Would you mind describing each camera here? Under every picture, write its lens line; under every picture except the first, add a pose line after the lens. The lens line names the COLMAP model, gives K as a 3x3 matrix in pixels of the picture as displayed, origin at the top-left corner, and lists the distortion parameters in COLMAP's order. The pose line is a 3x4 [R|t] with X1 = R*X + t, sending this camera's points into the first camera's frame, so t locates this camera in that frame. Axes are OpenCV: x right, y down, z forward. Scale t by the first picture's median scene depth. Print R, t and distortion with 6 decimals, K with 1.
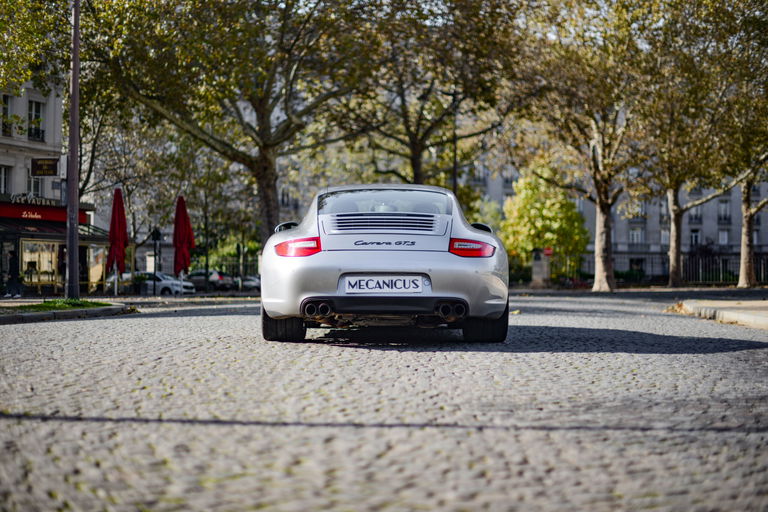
lens RADIAL K [[1105.6, 0, 383.8], [0, 1105.6, 253.6], [0, 0, 1]] dist [-0.142825, 0.108408]
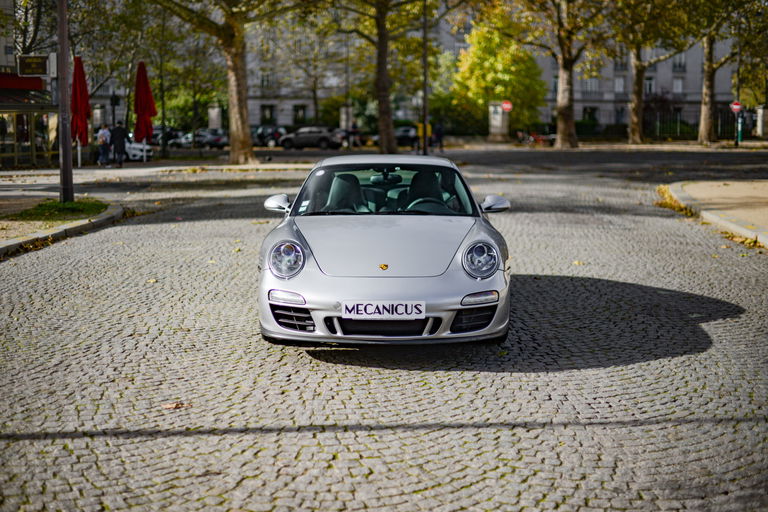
lens RADIAL K [[1124.6, 0, 382.8], [0, 1124.6, 266.1], [0, 0, 1]] dist [-0.129777, 0.070261]
pose [[0.998616, -0.008797, 0.051845, -0.035148], [0.000722, 0.988111, 0.153740, -0.034907], [-0.052581, -0.153490, 0.986750, -0.005910]]
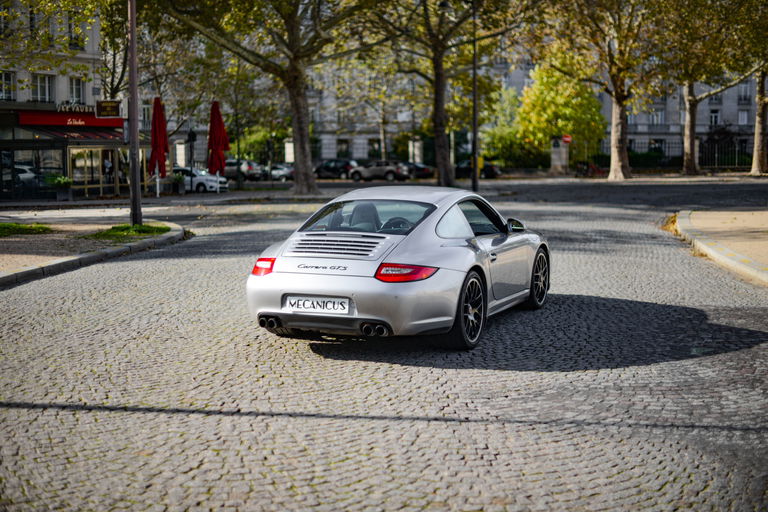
lens RADIAL K [[1105.6, 0, 383.8], [0, 1105.6, 253.6], [0, 0, 1]] dist [-0.142825, 0.108408]
pose [[0.999749, -0.006621, -0.021382, -0.001092], [0.009037, 0.993331, 0.114944, -0.037217], [0.020479, -0.115108, 0.993142, -0.089658]]
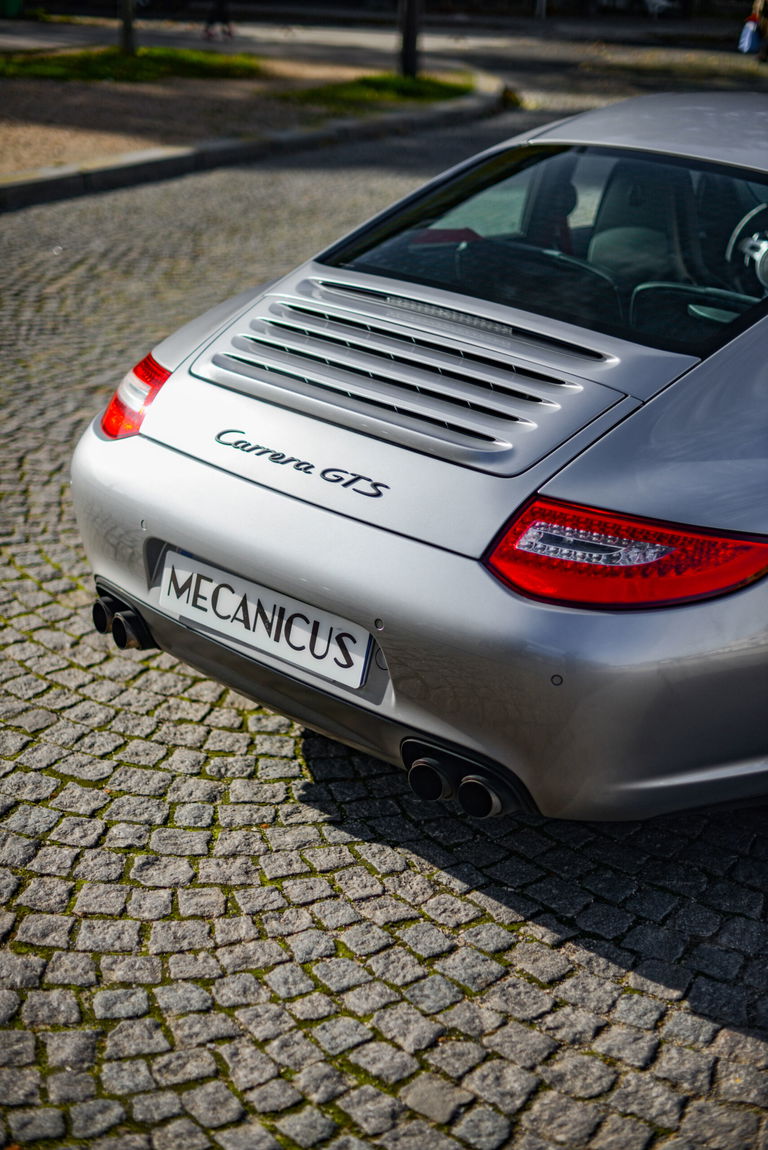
lens RADIAL K [[1670.2, 0, 404.3], [0, 1670.2, 593.0], [0, 0, 1]] dist [-0.138821, 0.095508]
pose [[0.938164, 0.176219, -0.297986, 0.013158], [-0.046488, 0.917085, 0.395973, -0.034034], [0.343056, -0.357635, 0.868568, 0.092102]]
